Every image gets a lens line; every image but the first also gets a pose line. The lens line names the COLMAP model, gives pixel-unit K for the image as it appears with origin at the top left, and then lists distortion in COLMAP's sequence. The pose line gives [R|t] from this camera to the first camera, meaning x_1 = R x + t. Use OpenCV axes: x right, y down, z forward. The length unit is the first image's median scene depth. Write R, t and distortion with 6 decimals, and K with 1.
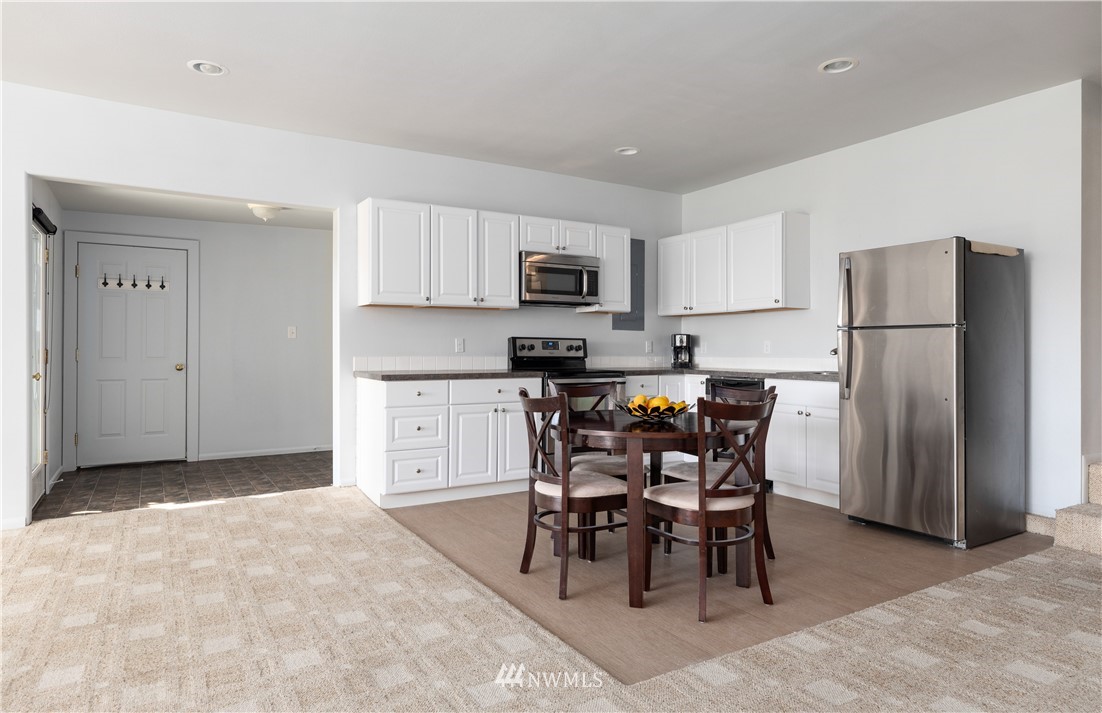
lens RADIAL K [[704.6, 0, 551.0], [0, 704.6, 356.5], [0, 0, 1]] dist [-0.001732, -0.000214]
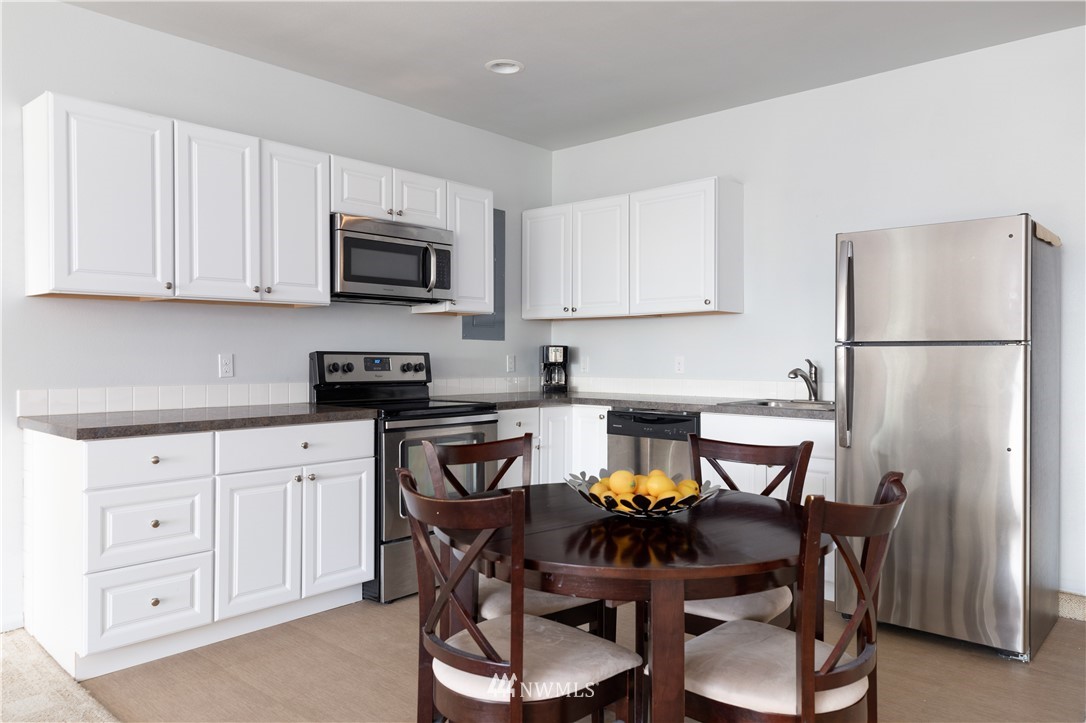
lens RADIAL K [[763.3, 0, 543.0], [0, 763.3, 361.5], [0, 0, 1]] dist [0.003187, 0.002485]
pose [[0.951731, -0.004337, 0.306903, -0.072058], [0.003237, 0.999986, 0.004095, -0.020926], [-0.306916, -0.002904, 0.951732, 0.299435]]
